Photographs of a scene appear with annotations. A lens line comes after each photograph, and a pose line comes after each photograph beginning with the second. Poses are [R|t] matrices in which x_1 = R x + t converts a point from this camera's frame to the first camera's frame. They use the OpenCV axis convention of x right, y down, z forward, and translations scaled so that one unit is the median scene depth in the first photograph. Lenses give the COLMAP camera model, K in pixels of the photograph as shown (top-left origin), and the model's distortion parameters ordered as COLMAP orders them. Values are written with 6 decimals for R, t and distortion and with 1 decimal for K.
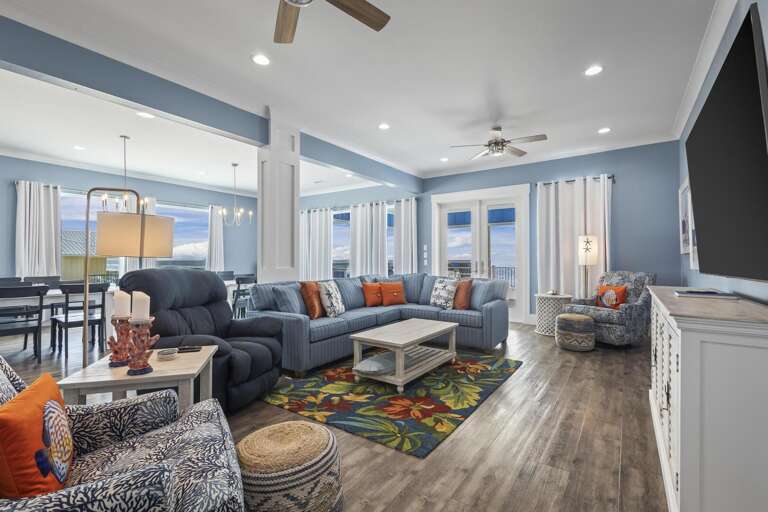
lens RADIAL K [[347.7, 0, 380.7], [0, 347.7, 247.8], [0, 0, 1]] dist [0.000147, 0.000199]
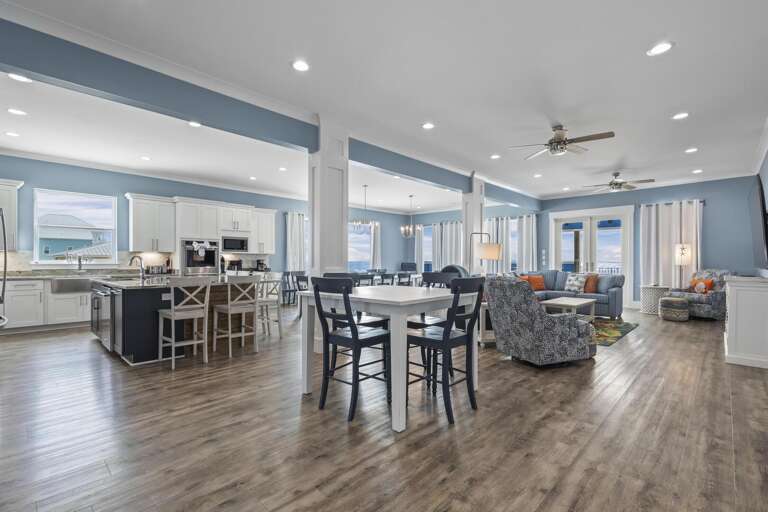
lens RADIAL K [[350.5, 0, 356.9], [0, 350.5, 261.2], [0, 0, 1]] dist [-0.018882, 0.000503]
pose [[0.984381, 0.003163, -0.176023, -0.450859], [0.003096, 0.999373, 0.035273, -0.018460], [0.176024, -0.035267, 0.983754, -0.598378]]
